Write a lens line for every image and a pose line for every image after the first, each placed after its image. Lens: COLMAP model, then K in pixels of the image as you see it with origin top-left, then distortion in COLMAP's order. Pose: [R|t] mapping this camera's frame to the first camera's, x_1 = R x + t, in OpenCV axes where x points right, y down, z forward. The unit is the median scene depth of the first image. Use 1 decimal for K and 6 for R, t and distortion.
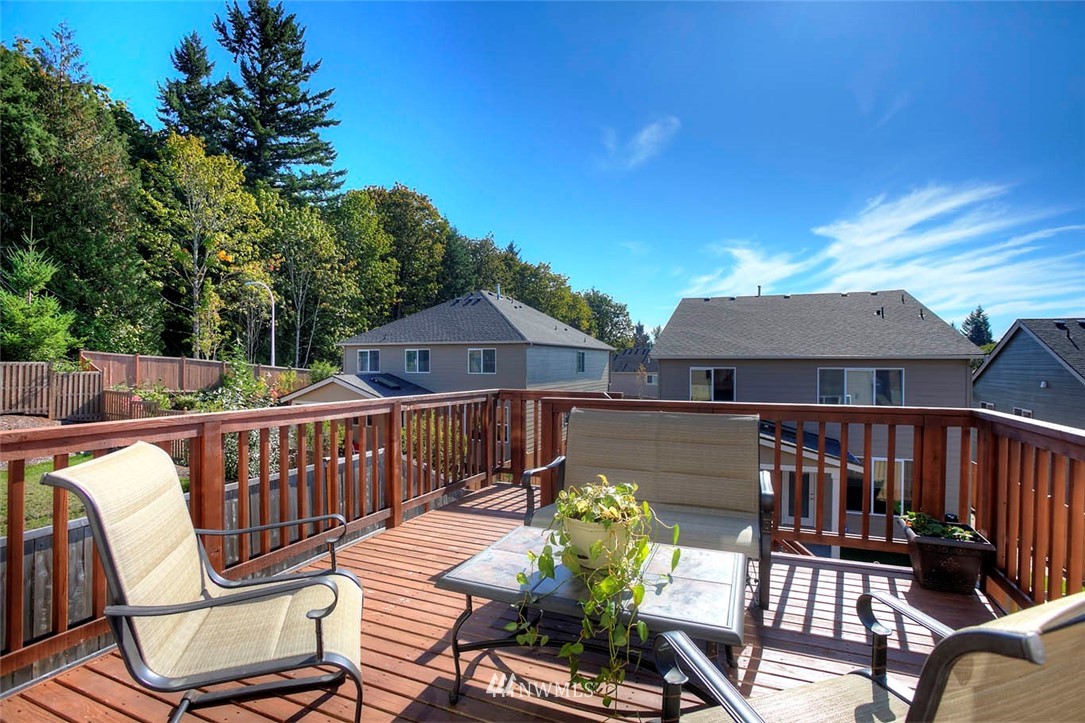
lens RADIAL K [[547.4, 0, 543.1], [0, 547.4, 359.8], [0, 0, 1]] dist [-0.023813, 0.001027]
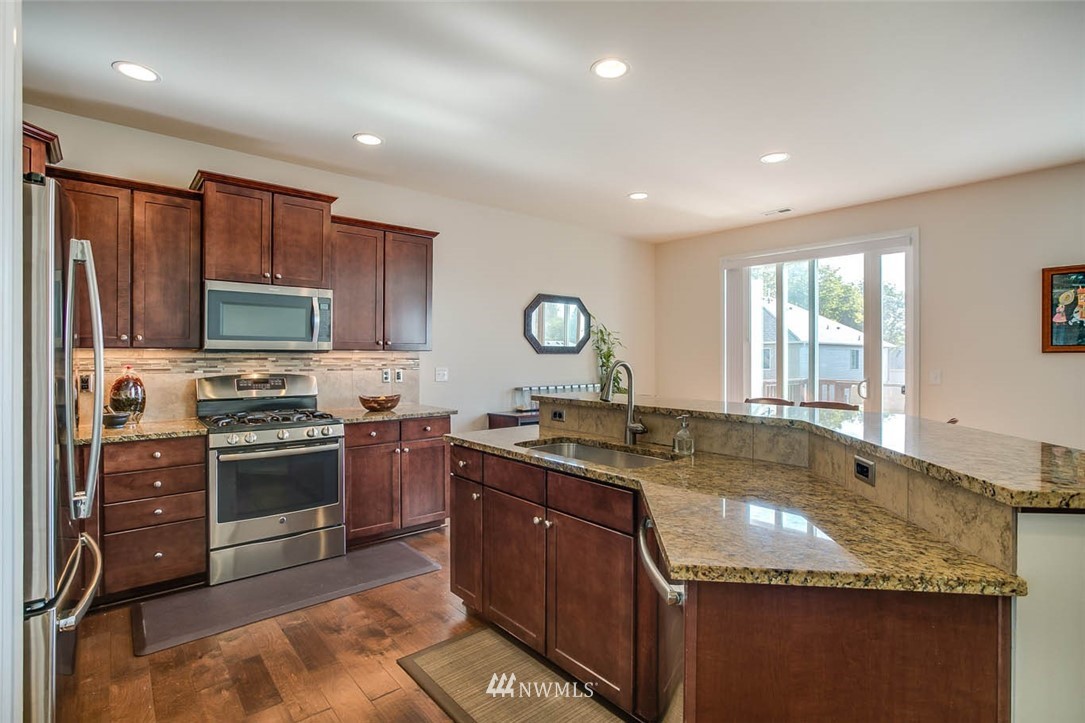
lens RADIAL K [[526.8, 0, 542.1], [0, 526.8, 355.0], [0, 0, 1]] dist [-0.038983, 0.022640]
pose [[0.890935, -0.004971, -0.454103, -0.012352], [0.004591, 0.999988, -0.001938, -0.004622], [0.454107, -0.000358, 0.890947, -0.170486]]
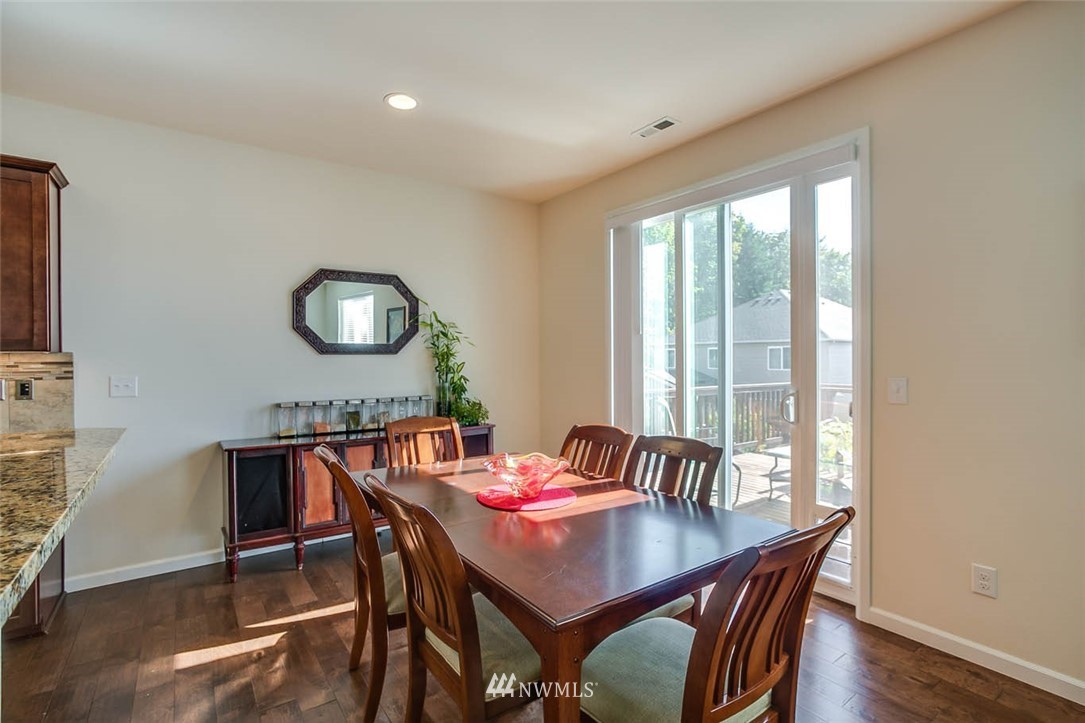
lens RADIAL K [[526.8, 0, 538.7], [0, 526.8, 359.8], [0, 0, 1]] dist [-0.038983, 0.022640]
pose [[0.854045, -0.007861, -0.520139, 0.011362], [0.012065, 0.999916, 0.004698, -0.004048], [0.520059, -0.010288, 0.854068, -0.098584]]
